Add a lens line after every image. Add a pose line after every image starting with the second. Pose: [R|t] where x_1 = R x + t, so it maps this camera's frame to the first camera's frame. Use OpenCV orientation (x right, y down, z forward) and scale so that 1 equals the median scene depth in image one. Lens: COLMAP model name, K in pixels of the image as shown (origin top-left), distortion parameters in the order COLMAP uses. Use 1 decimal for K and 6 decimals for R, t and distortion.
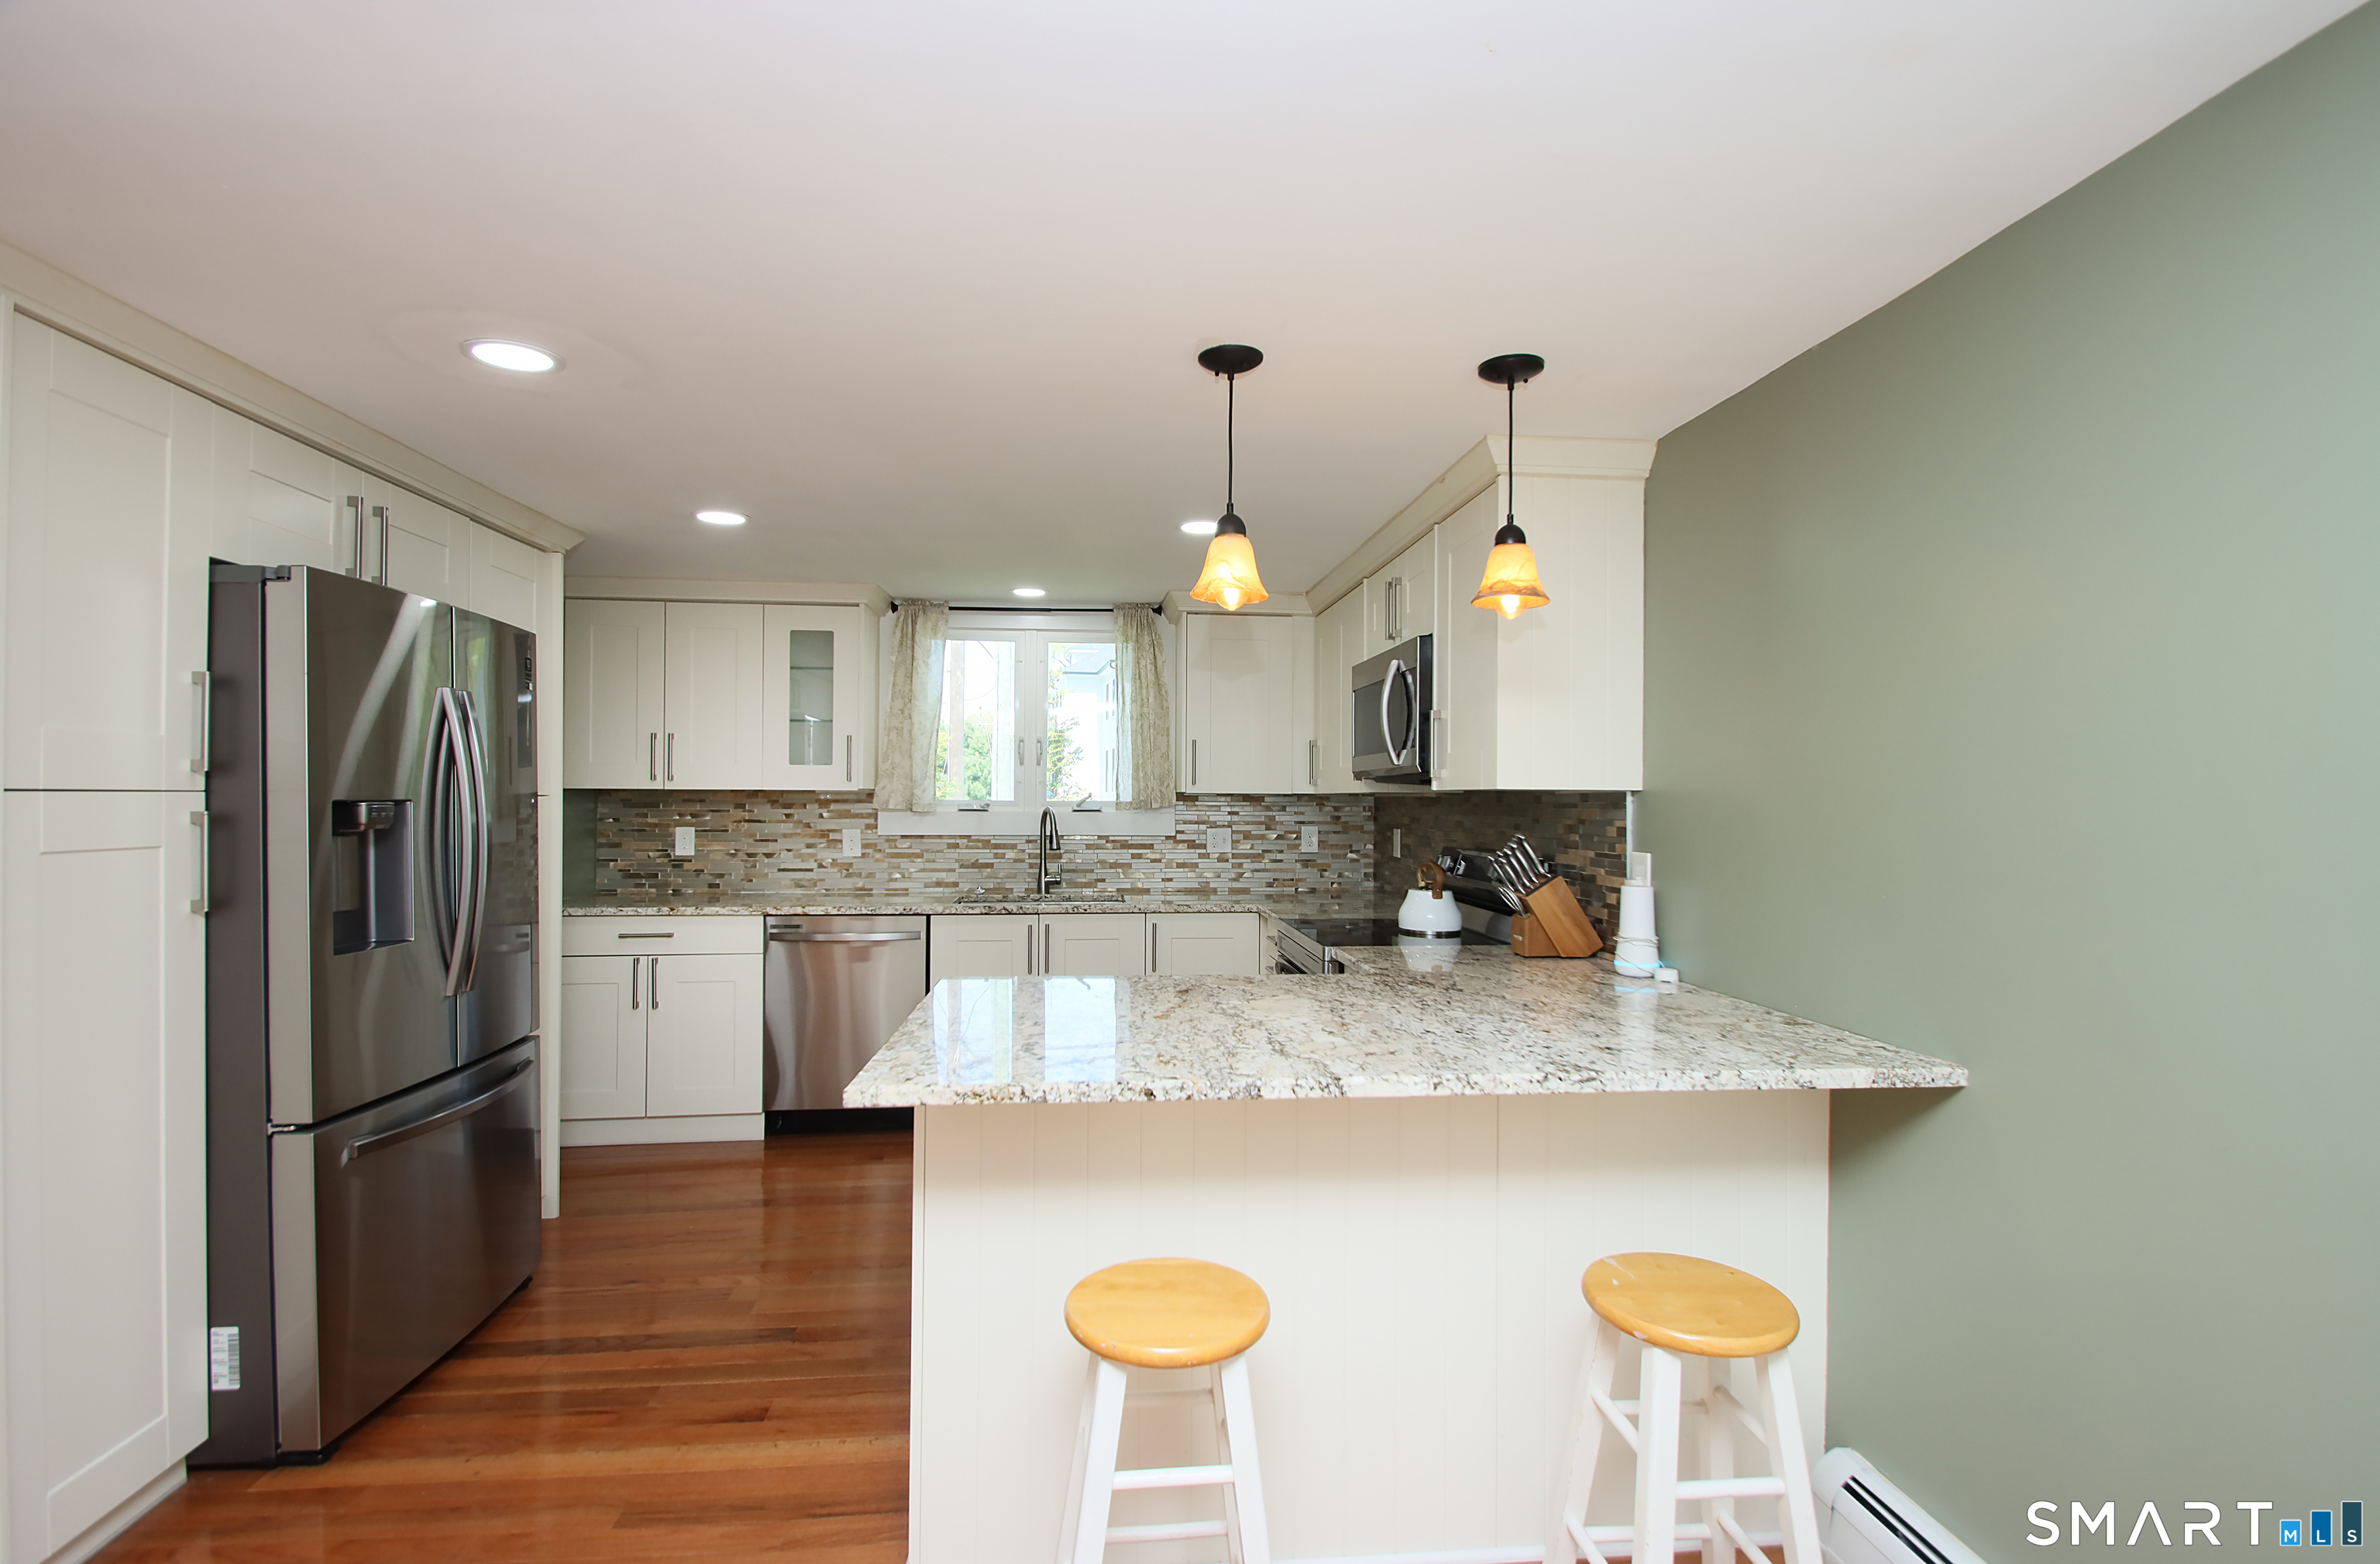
lens RADIAL K [[1022.3, 0, 1149.0], [0, 1022.3, 798.8], [0, 0, 1]] dist [0.003954, 0.000181]
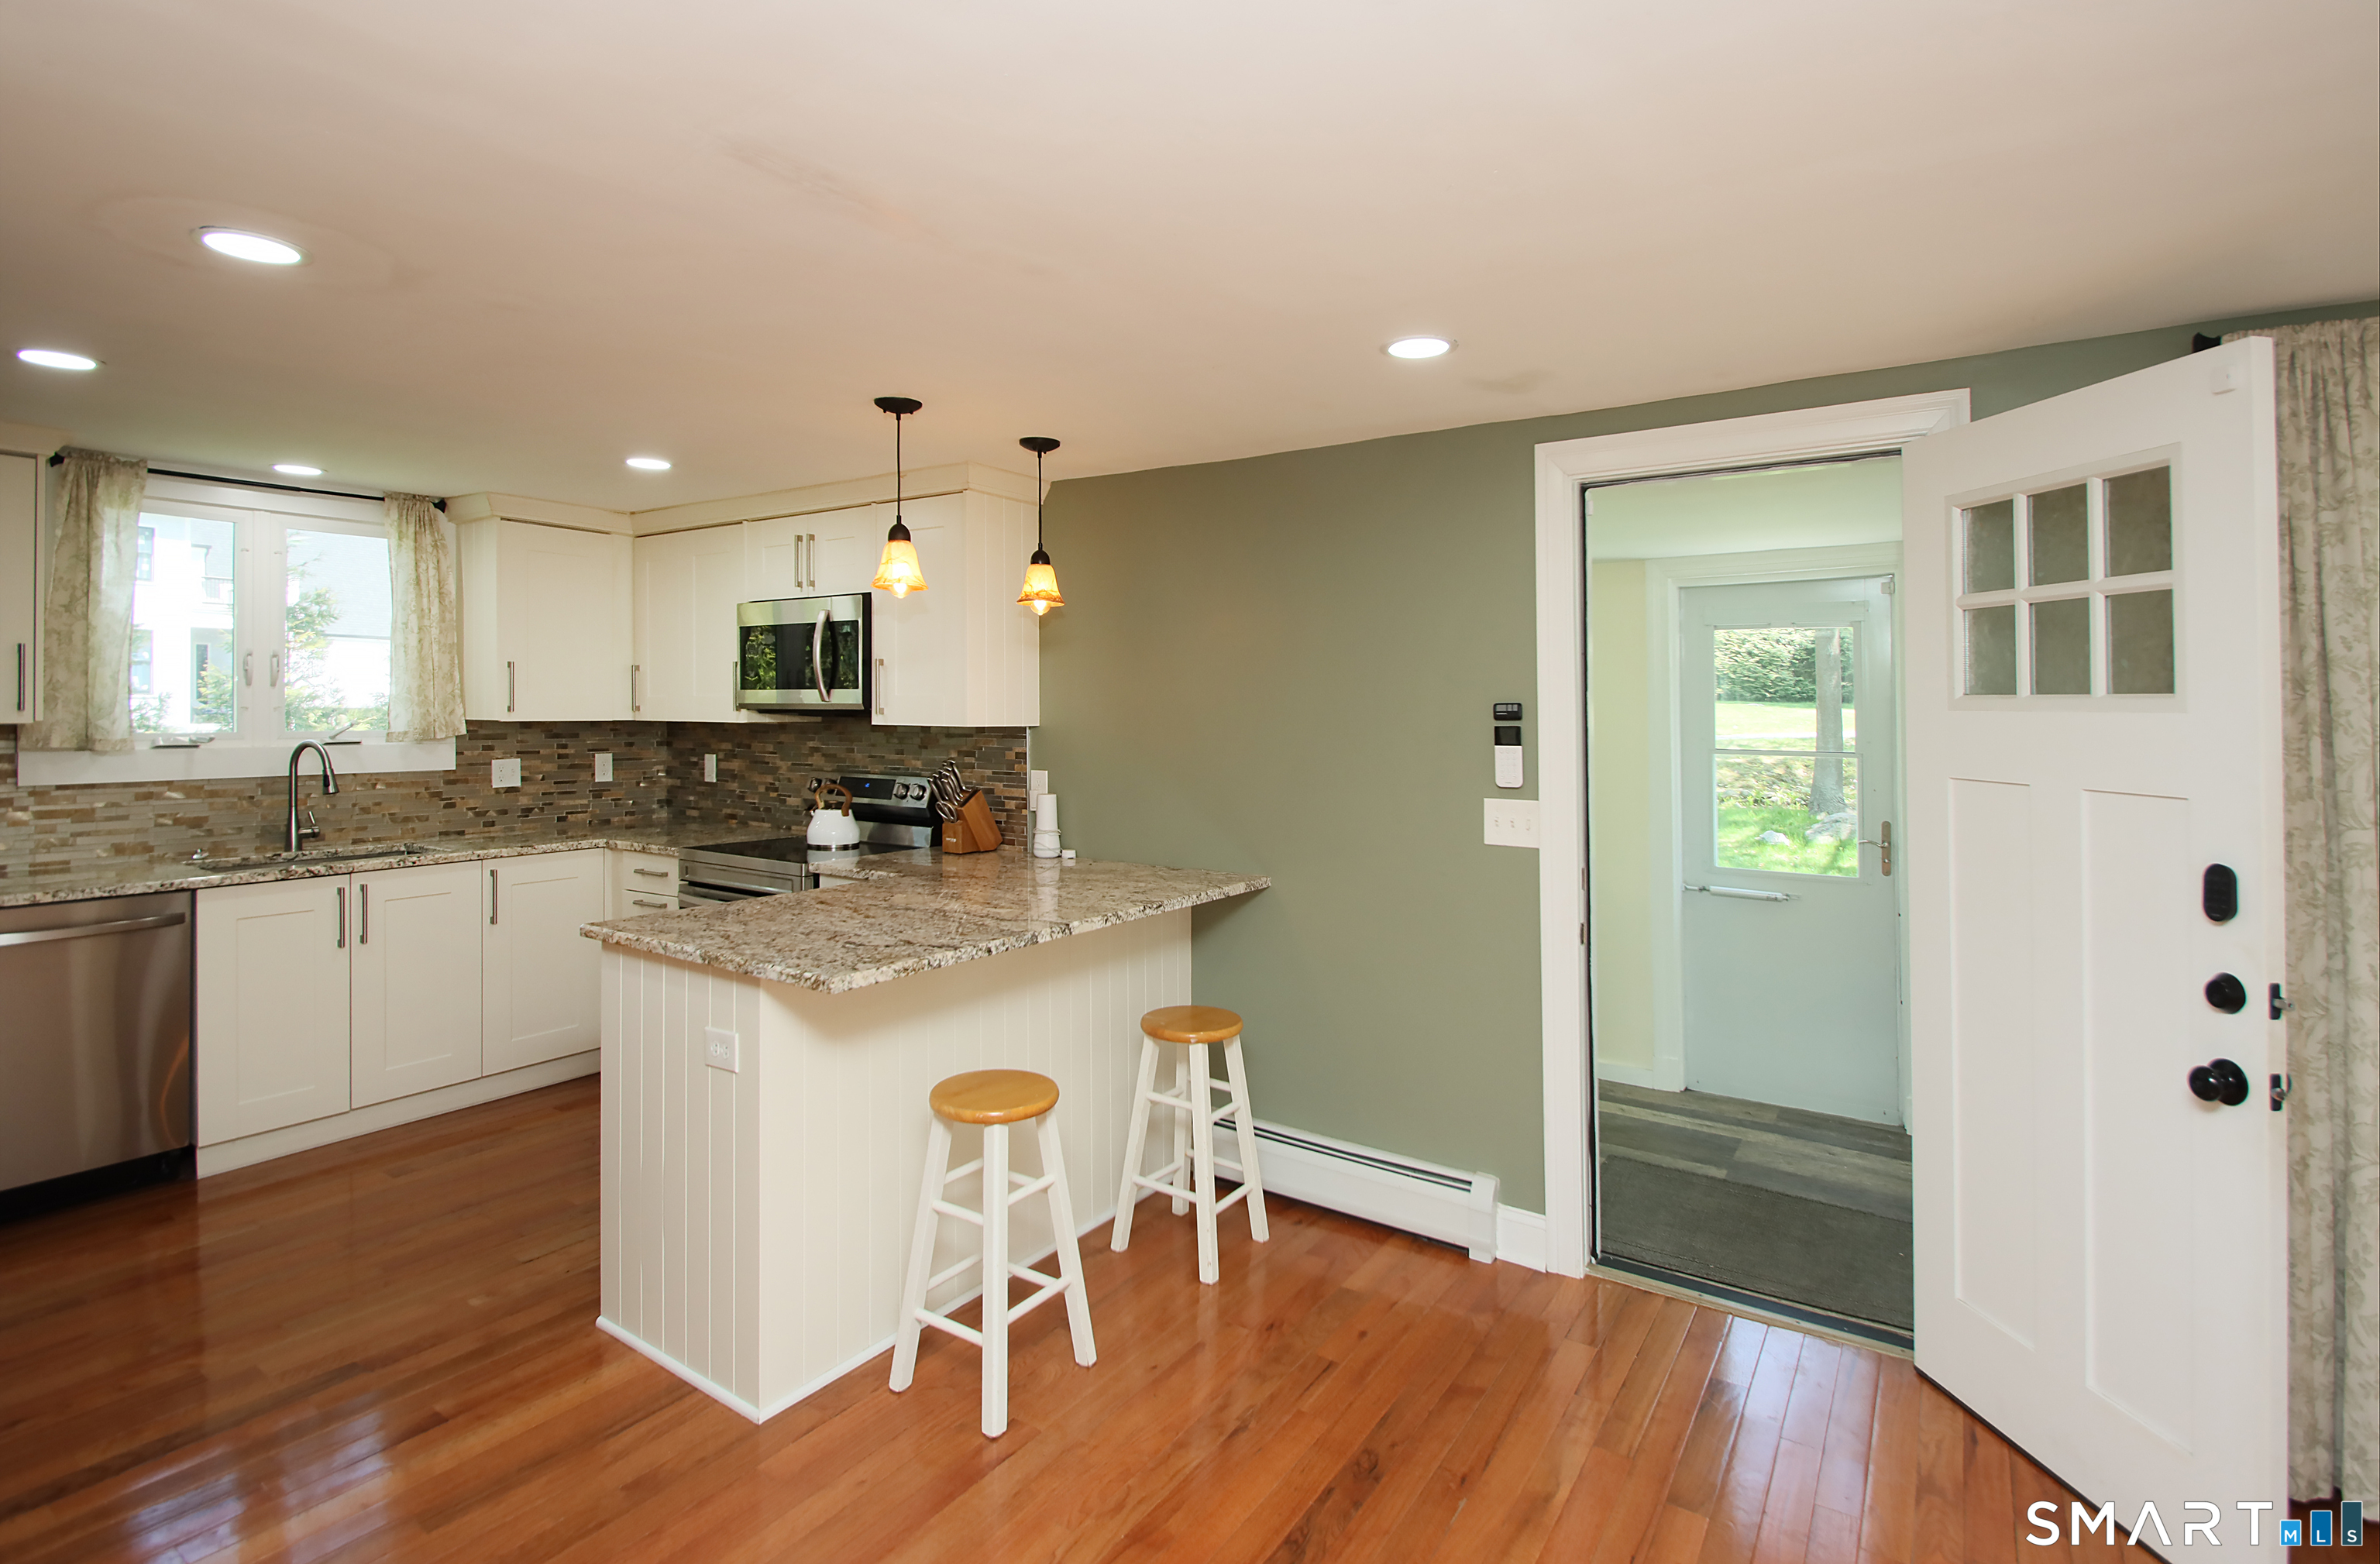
lens RADIAL K [[1206.7, 0, 1128.5], [0, 1206.7, 673.2], [0, 0, 1]] dist [0.007190, -0.001815]
pose [[0.643090, 0.021172, 0.765498, -0.445332], [-0.004243, 0.999701, -0.024086, -0.025934], [-0.765779, 0.012241, 0.642987, -0.101780]]
